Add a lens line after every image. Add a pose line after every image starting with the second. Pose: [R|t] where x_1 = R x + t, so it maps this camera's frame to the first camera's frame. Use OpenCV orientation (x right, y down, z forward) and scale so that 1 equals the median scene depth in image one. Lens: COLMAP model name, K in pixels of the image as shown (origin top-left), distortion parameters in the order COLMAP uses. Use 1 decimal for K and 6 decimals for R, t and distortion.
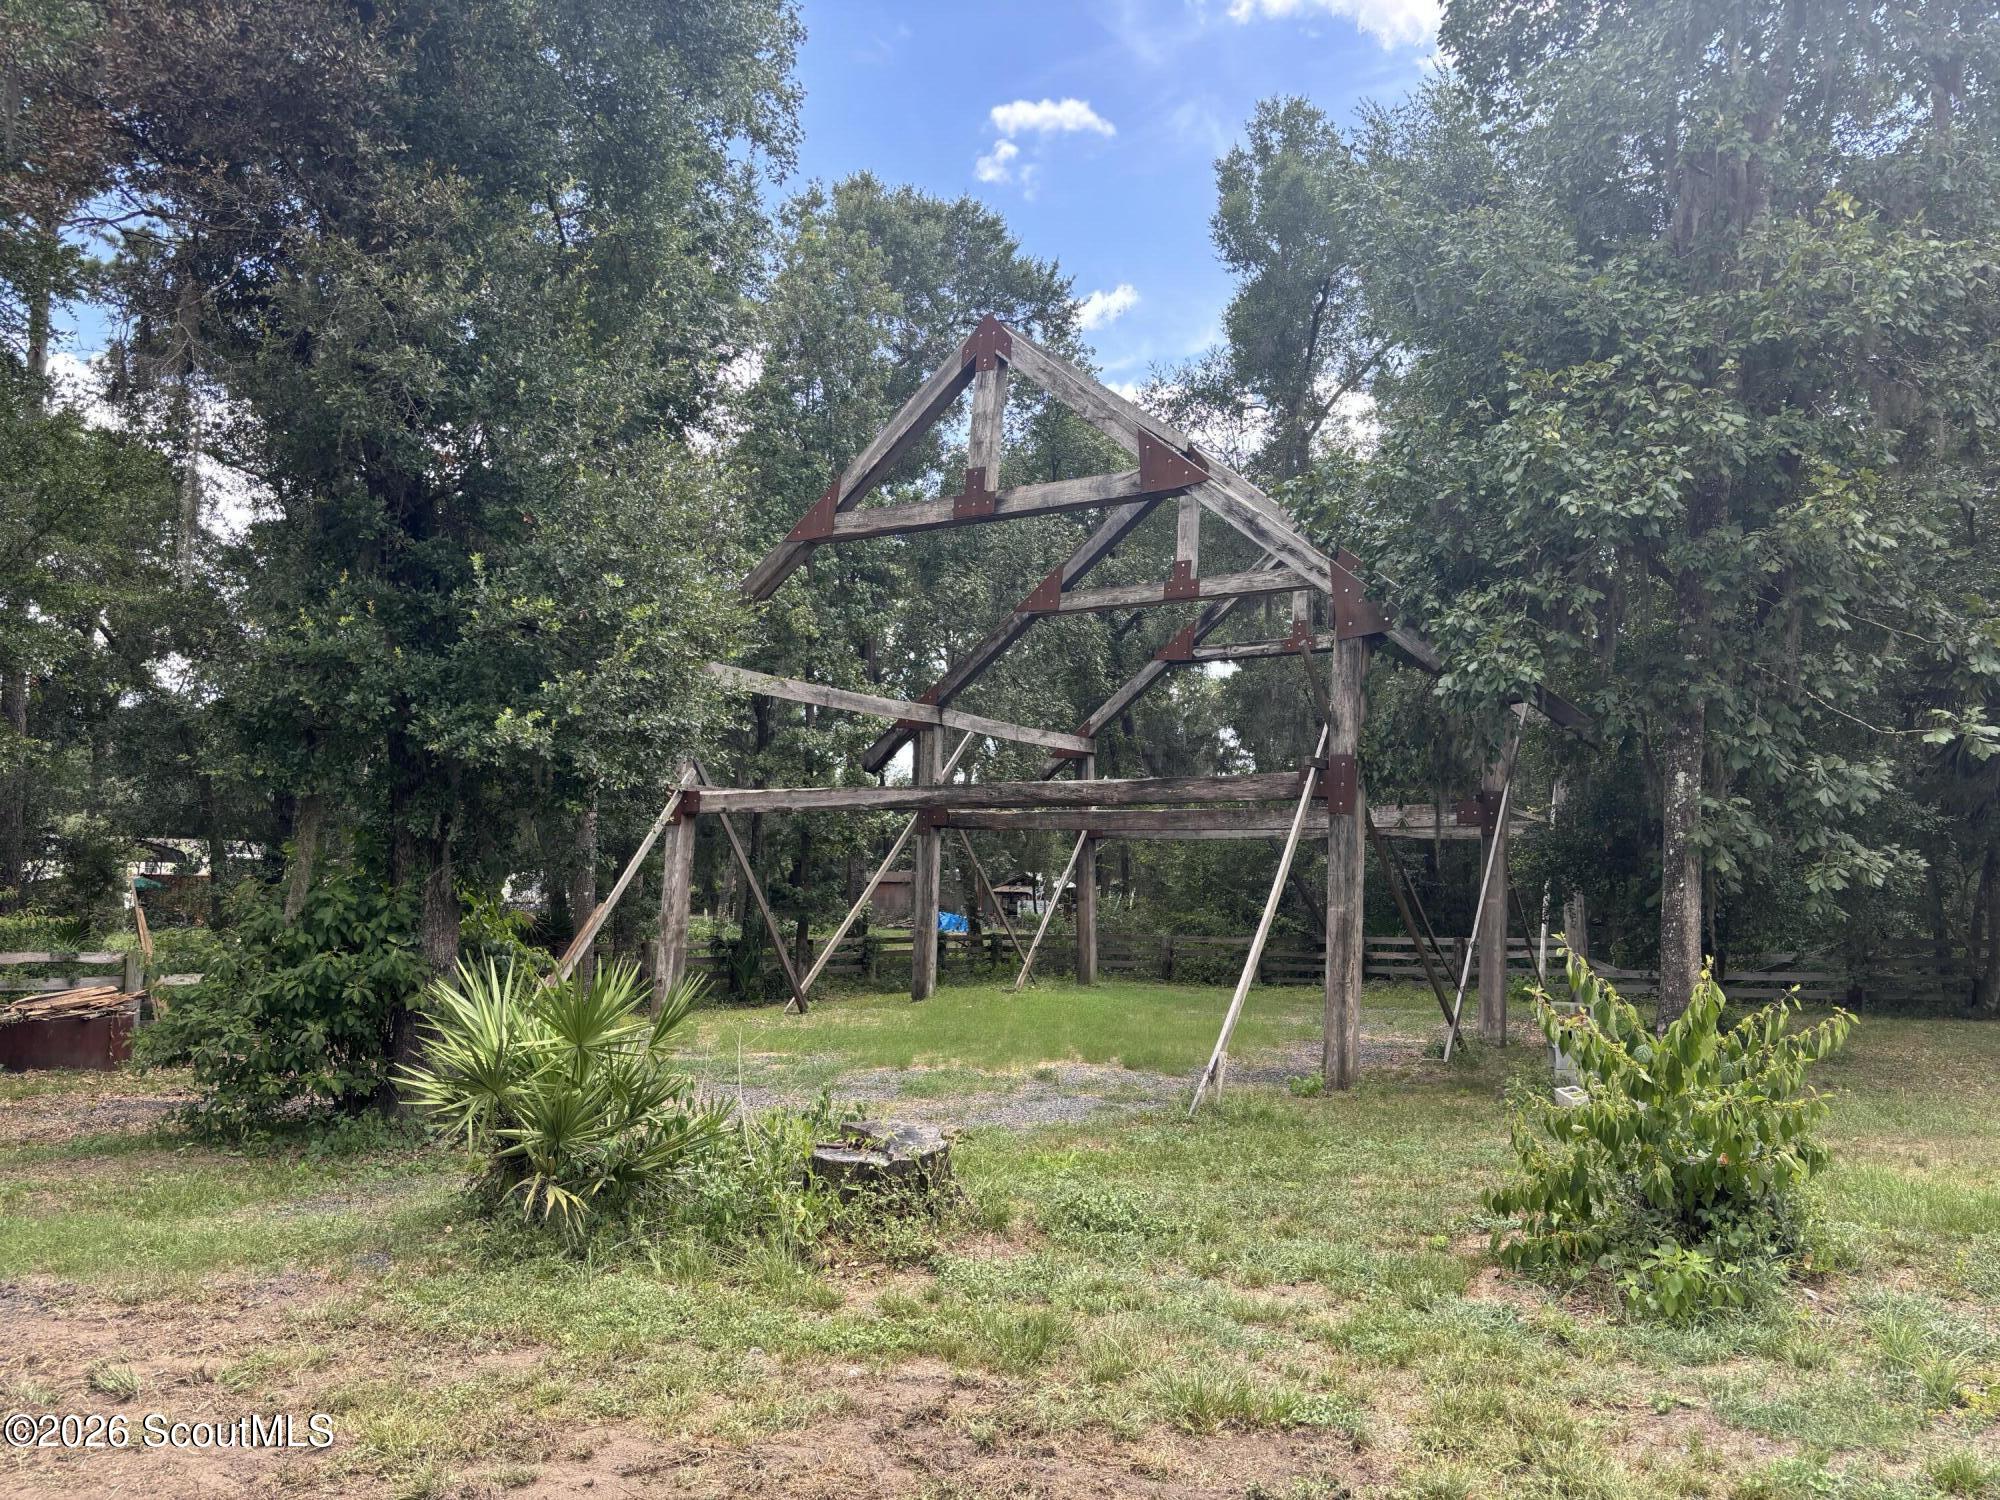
lens RADIAL K [[1497.9, 0, 1003.9], [0, 1497.9, 741.9], [0, 0, 1]] dist [-0.001831, -0.005025]
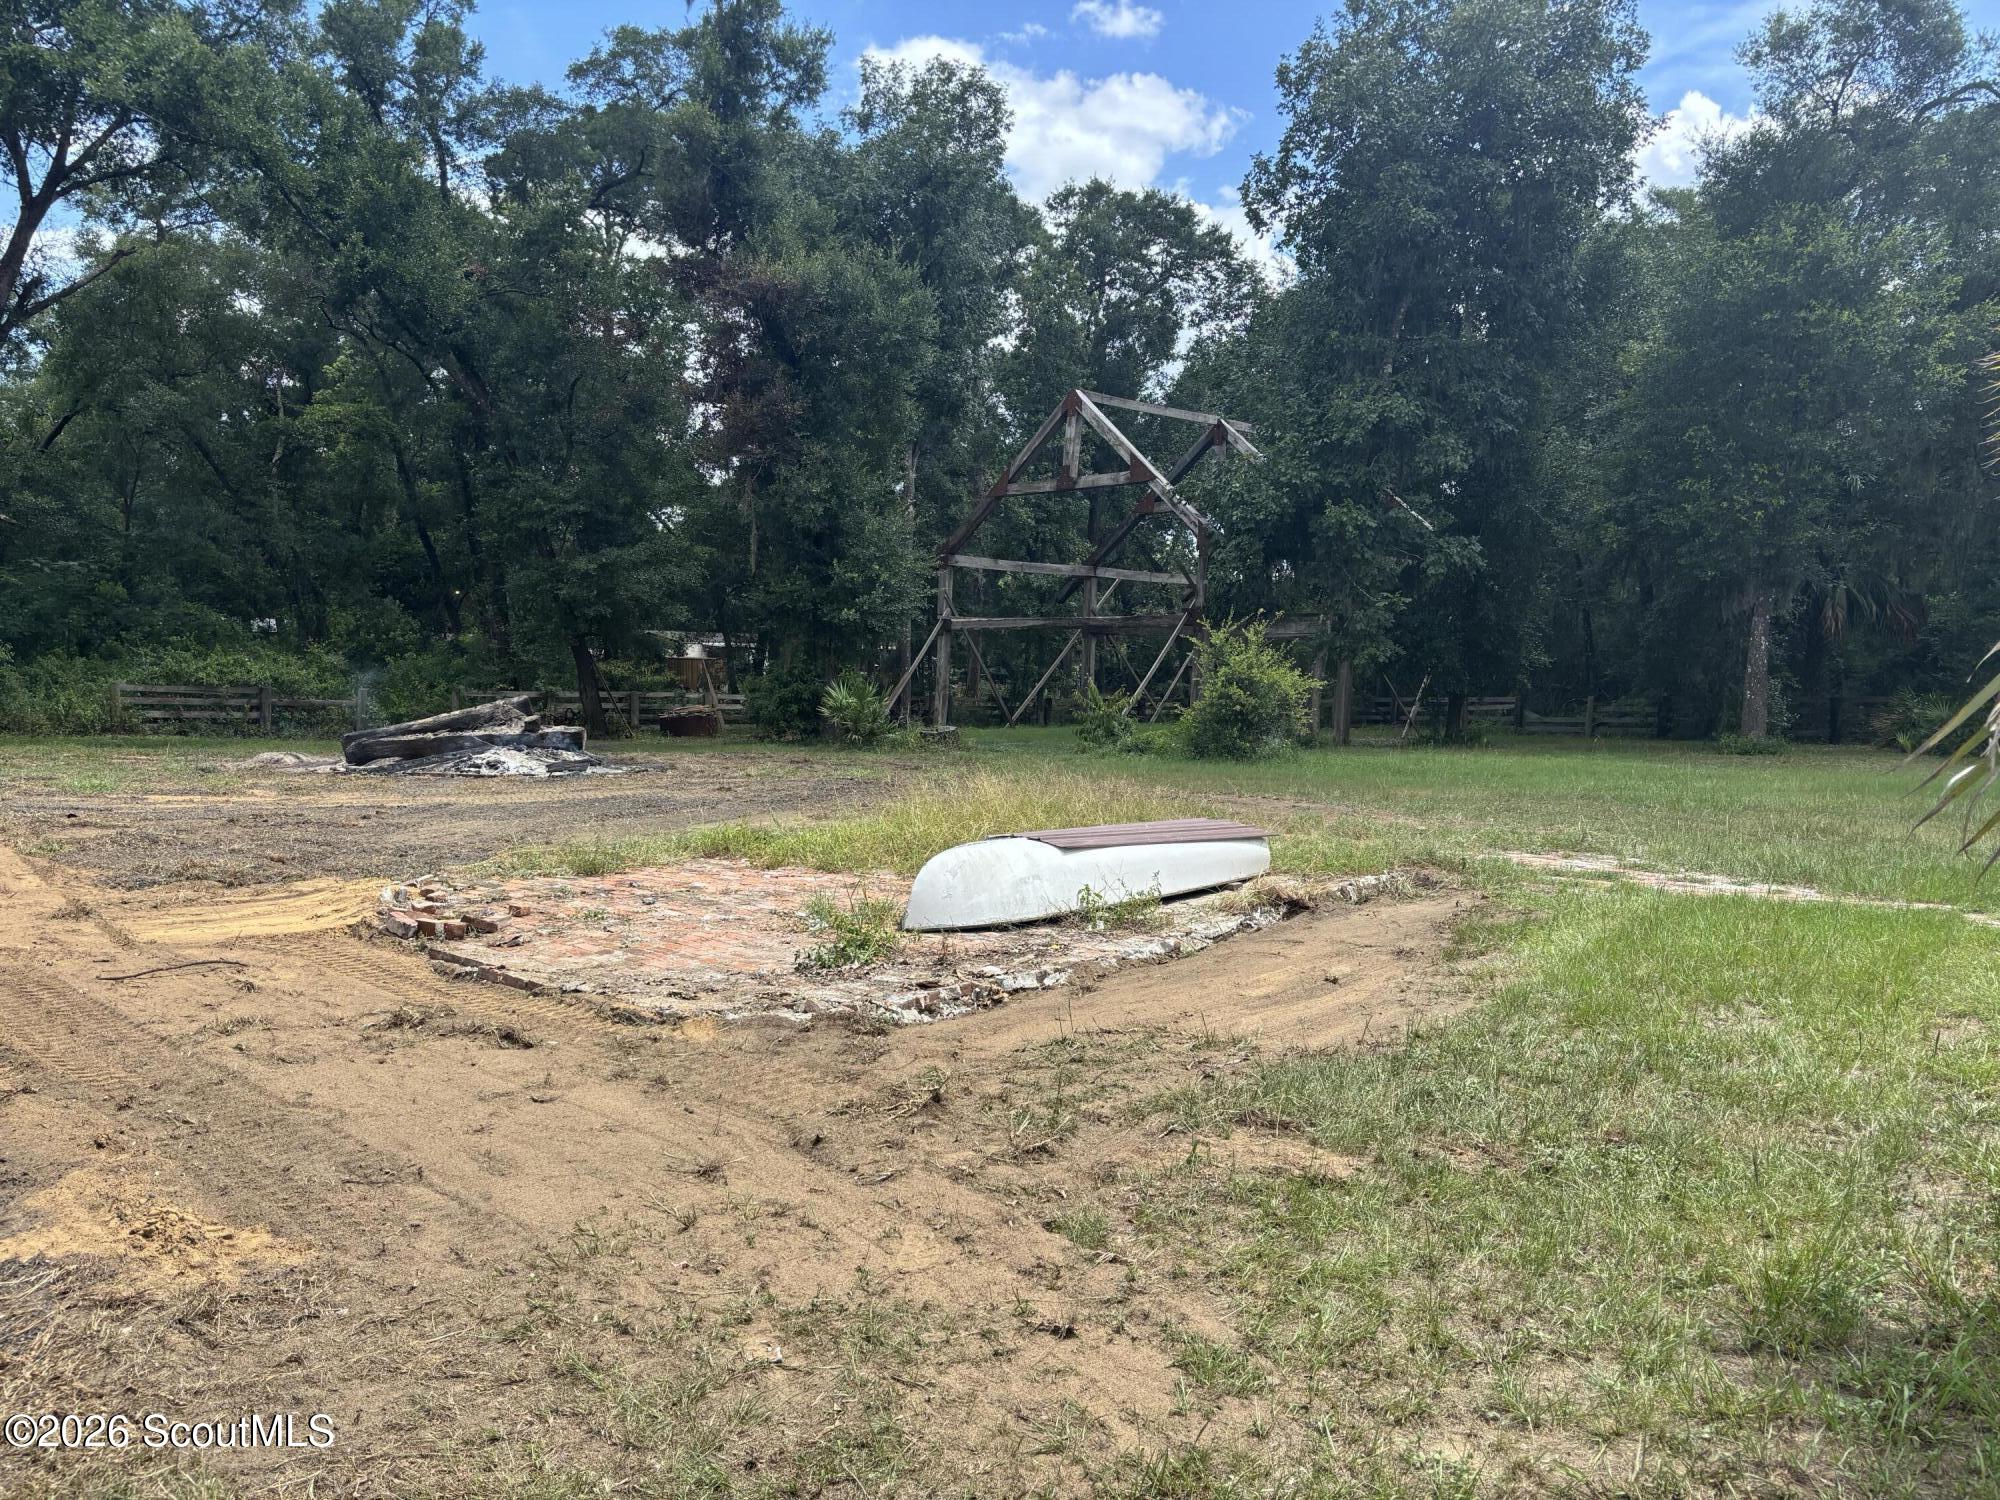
lens RADIAL K [[1497.9, 0, 1001.5], [0, 1497.9, 755.3], [0, 0, 1]] dist [-0.001831, -0.005025]
pose [[0.965551, 0.018088, -0.259585, 0.412781], [0.021516, 0.988616, 0.148915, -0.089049], [0.259323, -0.149371, 0.954170, -1.008133]]
